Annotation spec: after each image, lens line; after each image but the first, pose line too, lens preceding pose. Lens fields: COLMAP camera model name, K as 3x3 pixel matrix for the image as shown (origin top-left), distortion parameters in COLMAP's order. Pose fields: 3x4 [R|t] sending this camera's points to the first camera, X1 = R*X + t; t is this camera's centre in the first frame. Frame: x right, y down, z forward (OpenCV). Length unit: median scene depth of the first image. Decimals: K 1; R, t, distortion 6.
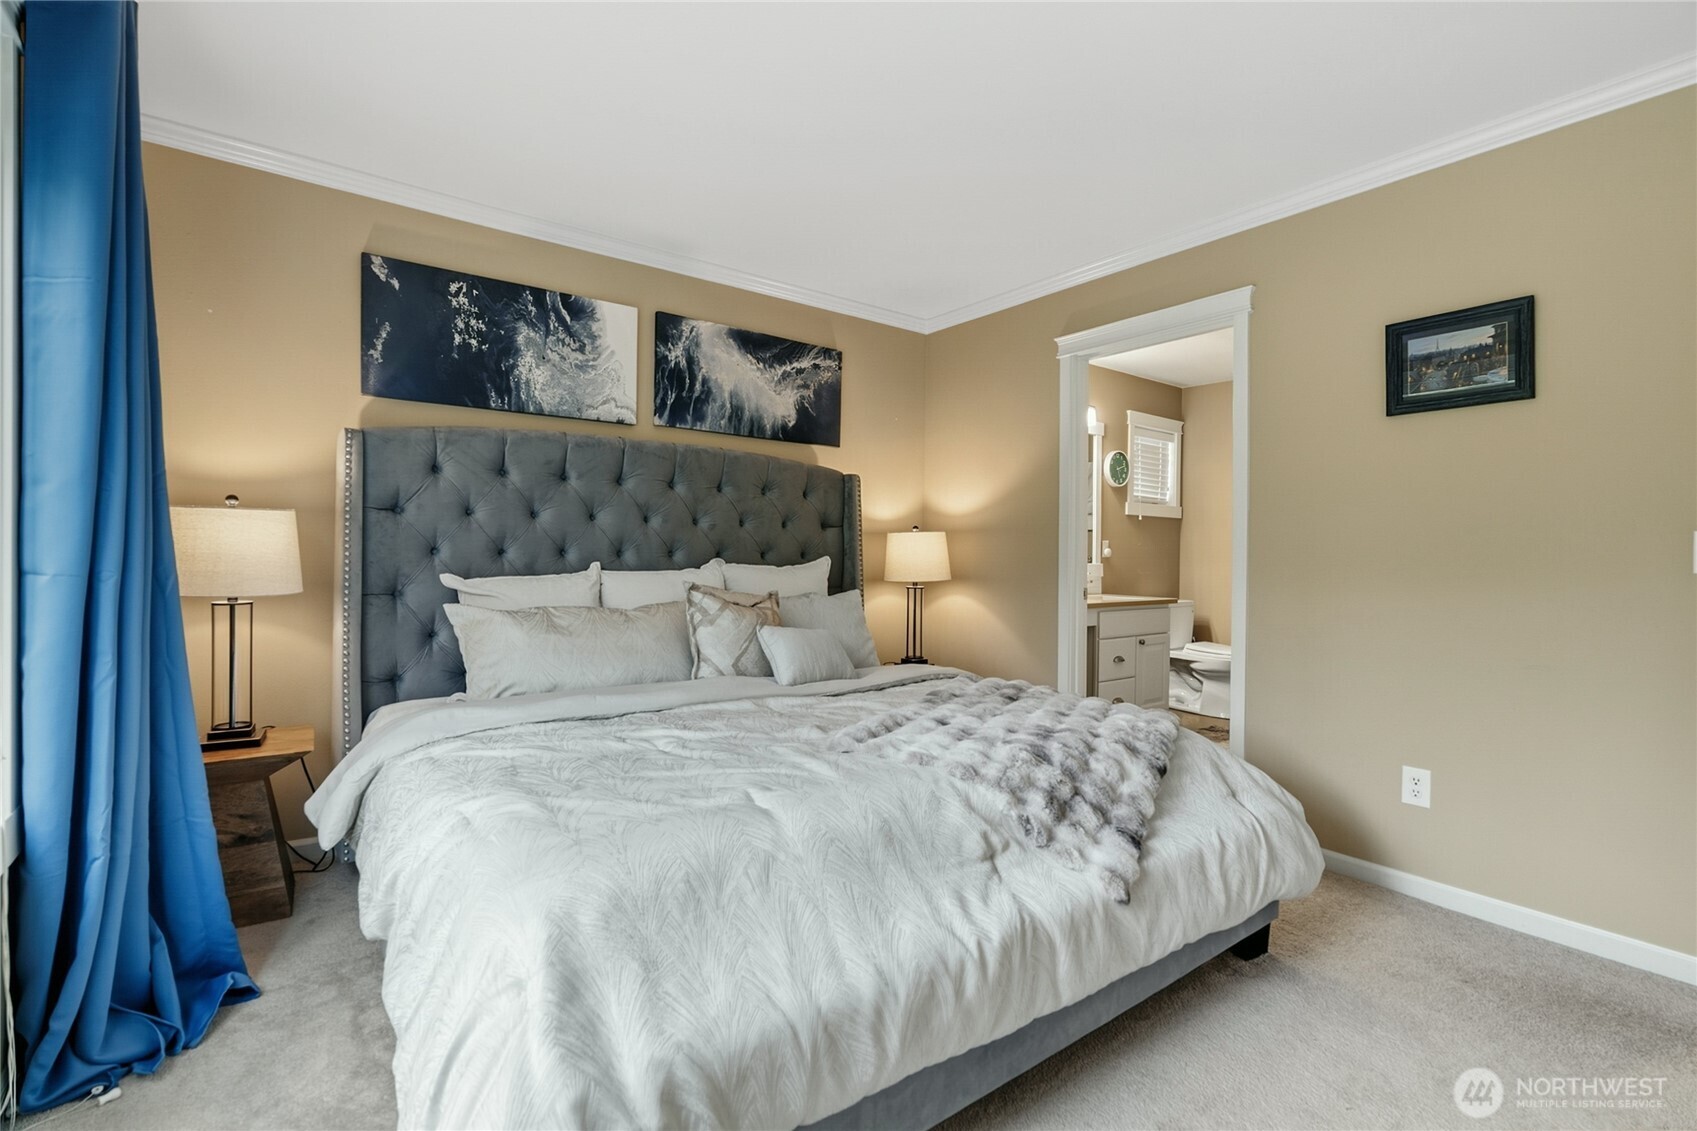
lens RADIAL K [[777.1, 0, 864.4], [0, 777.1, 554.2], [0, 0, 1]] dist [-0.002992, 0.001197]
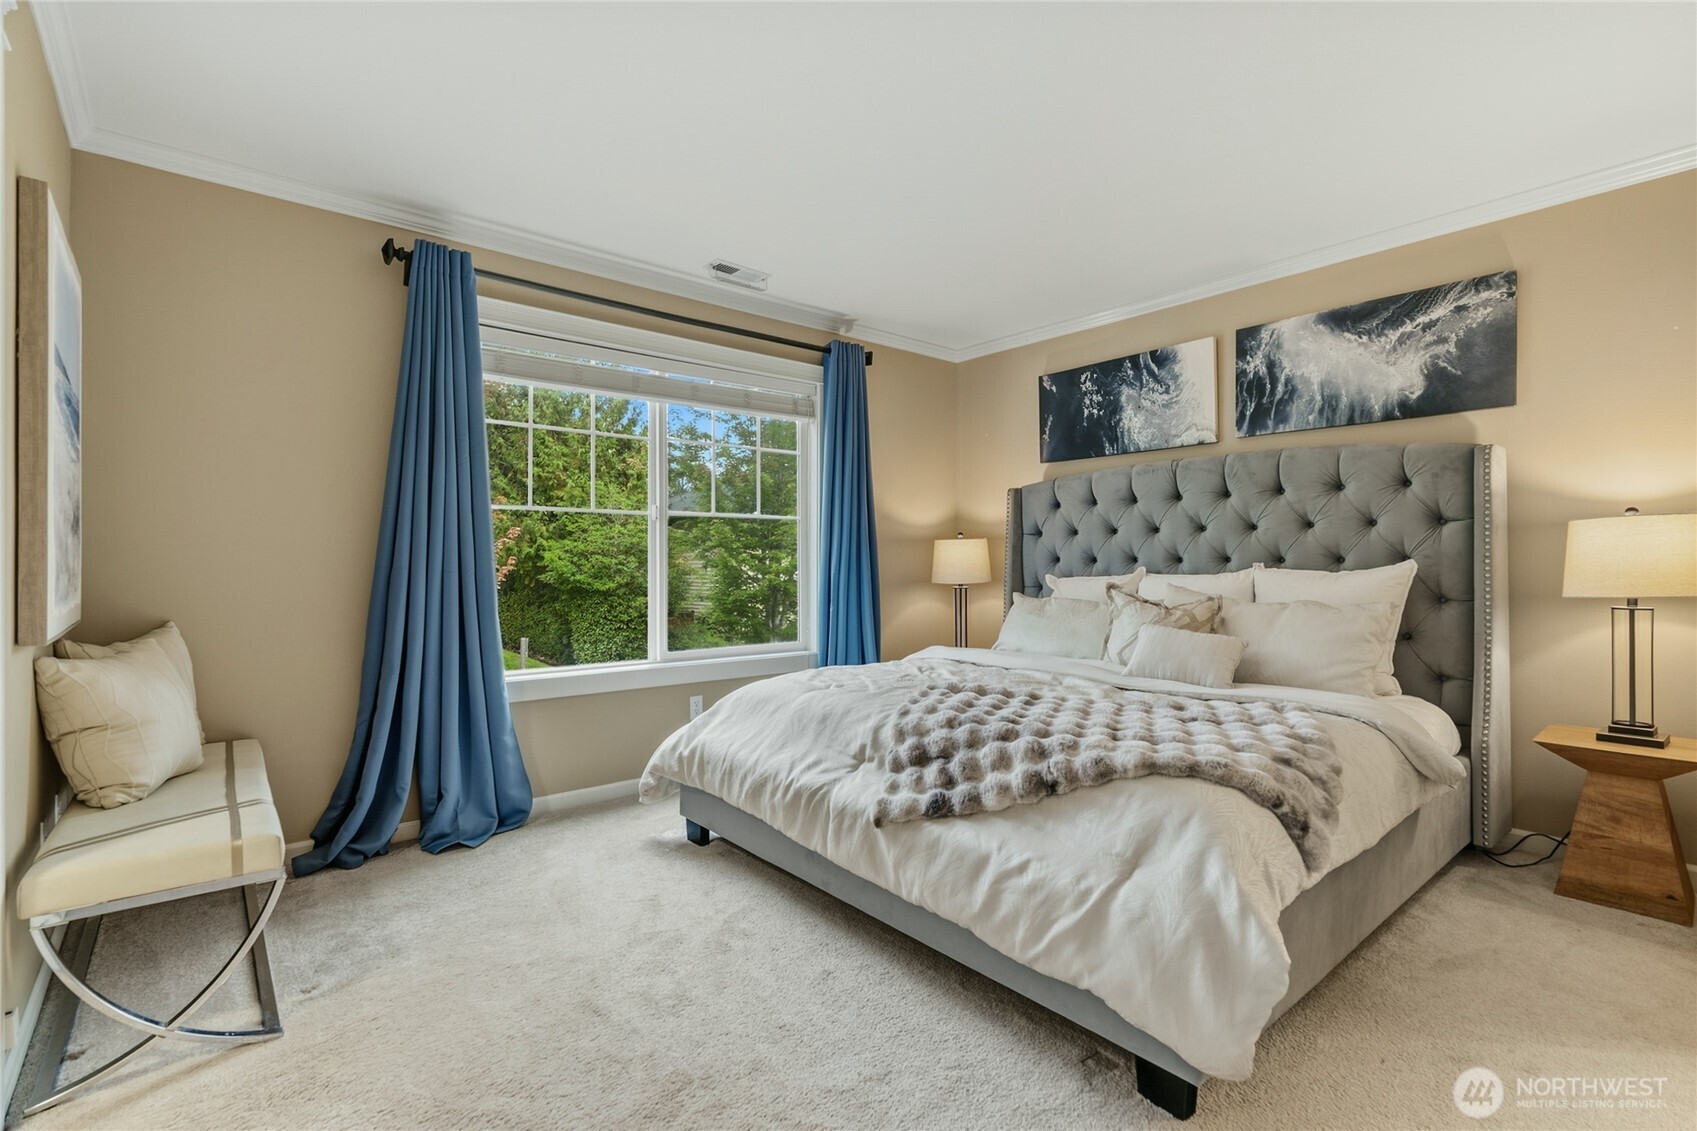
lens RADIAL K [[777.1, 0, 840.8], [0, 777.1, 562.8], [0, 0, 1]] dist [-0.002992, 0.001197]
pose [[0.028064, -0.012976, -0.999522, 0.858285], [-0.001161, 0.999915, -0.013013, 0.019520], [0.999605, 0.001526, 0.028047, 0.485159]]
